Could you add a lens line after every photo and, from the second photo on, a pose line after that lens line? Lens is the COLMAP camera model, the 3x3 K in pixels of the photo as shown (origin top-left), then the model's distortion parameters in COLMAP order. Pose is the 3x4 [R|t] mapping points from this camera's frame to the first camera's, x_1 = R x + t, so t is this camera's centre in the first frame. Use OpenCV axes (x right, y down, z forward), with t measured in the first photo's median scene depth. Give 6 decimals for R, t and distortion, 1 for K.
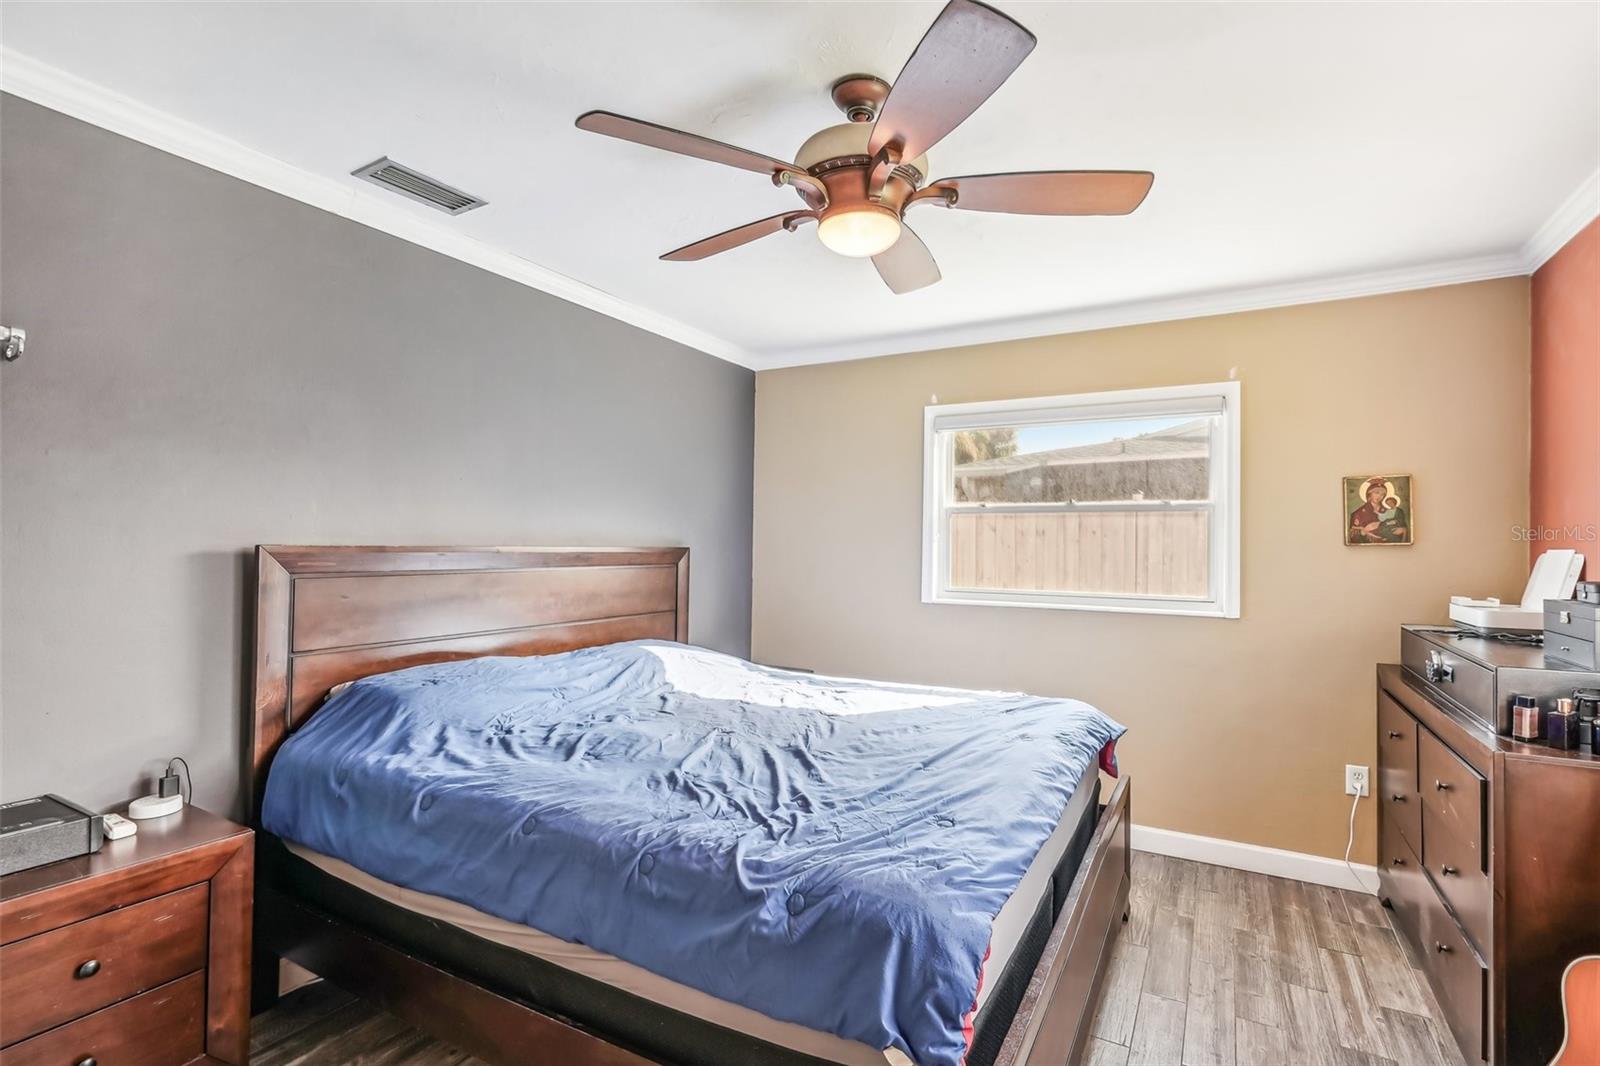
lens RADIAL K [[755.5, 0, 789.0], [0, 755.5, 517.8], [0, 0, 1]] dist [-0.001550, 0.000957]
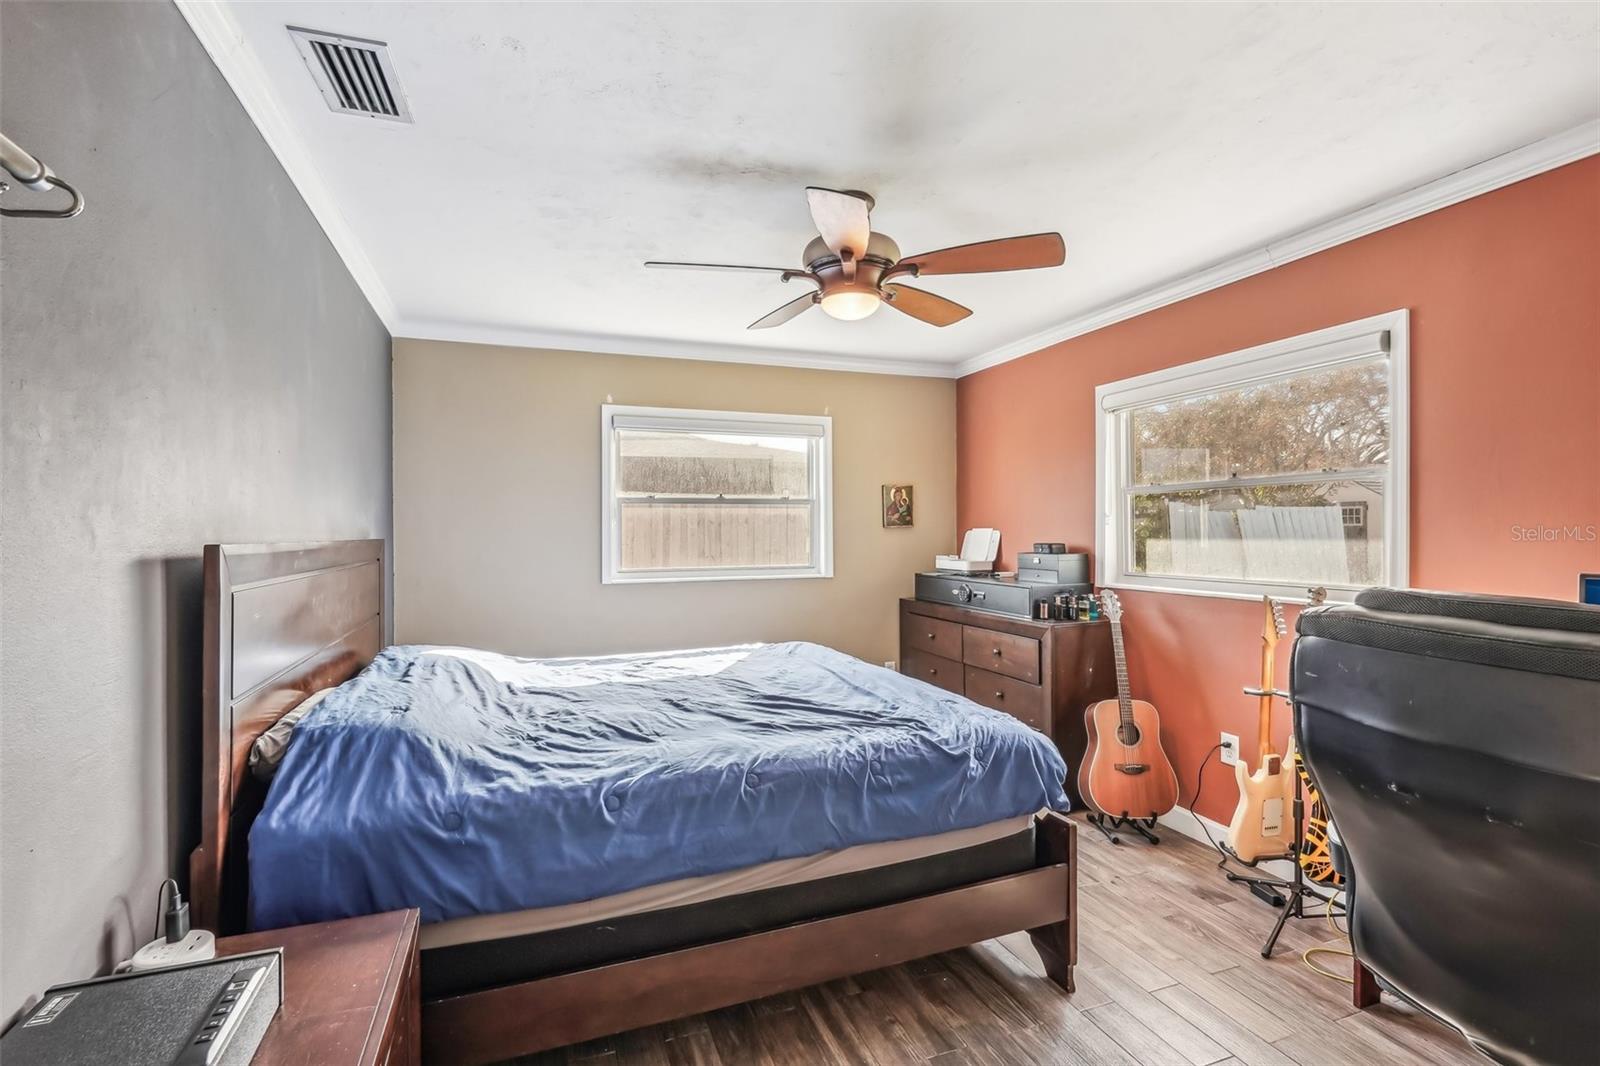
lens RADIAL K [[755.5, 0, 789.0], [0, 755.5, 517.8], [0, 0, 1]] dist [-0.001550, 0.000957]
pose [[0.638480, -0.002377, 0.769634, -0.890064], [-0.013155, 0.999815, 0.014002, -0.005507], [-0.769526, -0.019064, 0.638331, 0.174289]]
